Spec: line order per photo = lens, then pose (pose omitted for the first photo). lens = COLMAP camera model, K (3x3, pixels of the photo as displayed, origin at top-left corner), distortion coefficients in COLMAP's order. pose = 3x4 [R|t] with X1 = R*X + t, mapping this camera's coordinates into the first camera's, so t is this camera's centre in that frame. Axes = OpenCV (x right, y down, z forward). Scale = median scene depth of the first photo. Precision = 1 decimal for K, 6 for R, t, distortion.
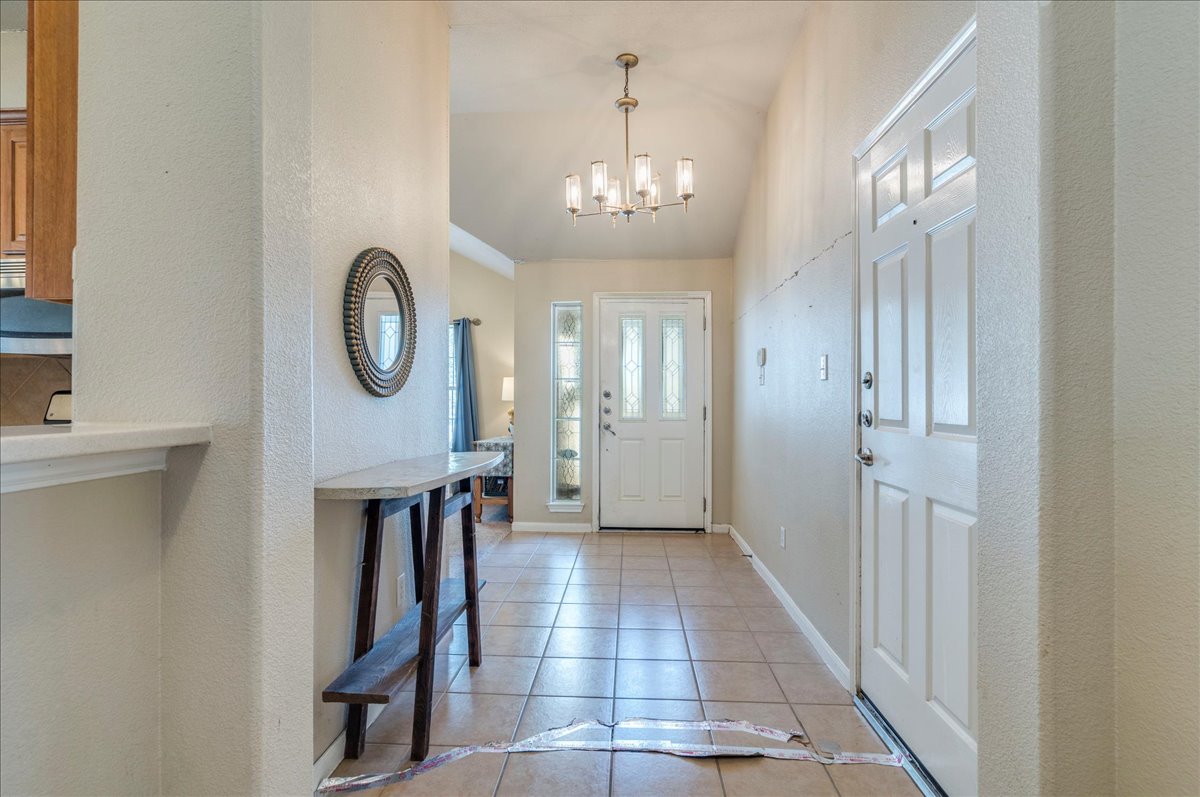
lens RADIAL K [[562.3, 0, 598.6], [0, 562.3, 397.9], [0, 0, 1]] dist [-0.004497, 0.001229]
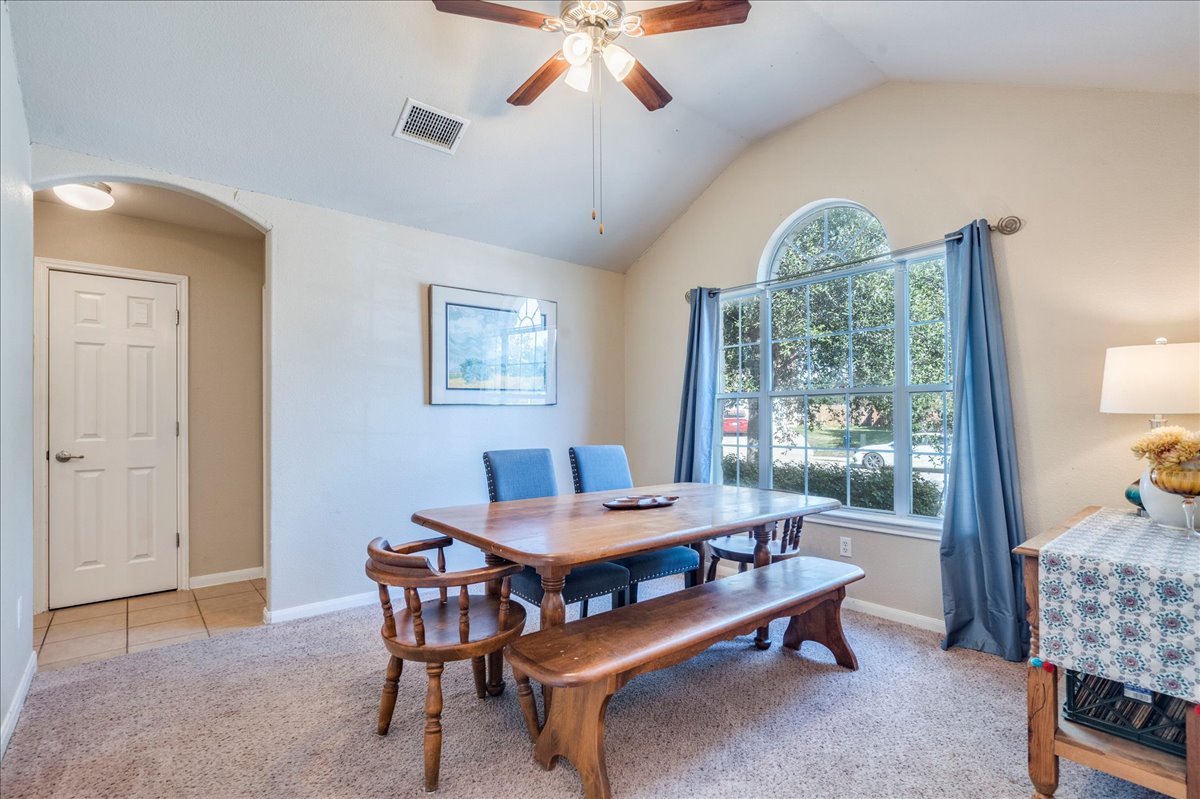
lens RADIAL K [[562.3, 0, 598.5], [0, 562.3, 402.2], [0, 0, 1]] dist [-0.004497, 0.001229]
pose [[0.679959, -0.024745, -0.732833, -0.123501], [0.011639, 0.999669, -0.022955, 0.000075], [0.733158, 0.007079, 0.680022, 0.501270]]
